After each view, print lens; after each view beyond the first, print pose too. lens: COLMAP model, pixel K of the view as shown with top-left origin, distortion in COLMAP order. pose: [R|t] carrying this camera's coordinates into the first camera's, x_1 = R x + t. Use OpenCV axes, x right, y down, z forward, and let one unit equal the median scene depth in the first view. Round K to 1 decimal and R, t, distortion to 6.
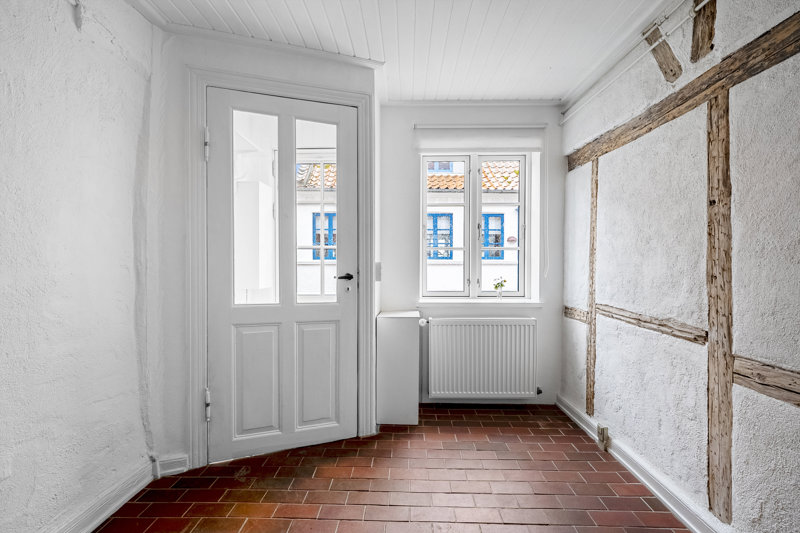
lens RADIAL K [[372.6, 0, 401.0], [0, 372.6, 268.2], [0, 0, 1]] dist [0.001465, 0.000675]
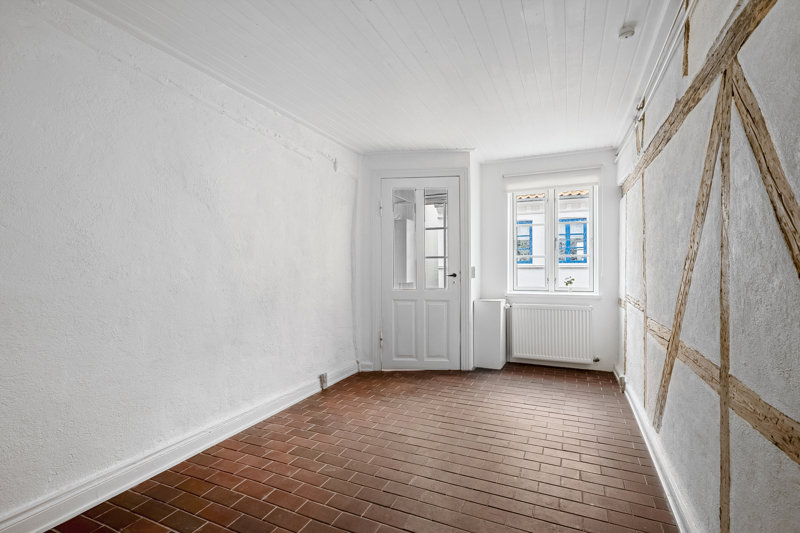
lens RADIAL K [[372.6, 0, 401.0], [0, 372.6, 268.2], [0, 0, 1]] dist [0.001465, 0.000675]
pose [[0.923640, -0.004181, -0.383238, 0.280617], [0.000101, 0.999943, -0.010665, 0.009276], [0.383260, 0.009812, 0.923588, -0.657812]]
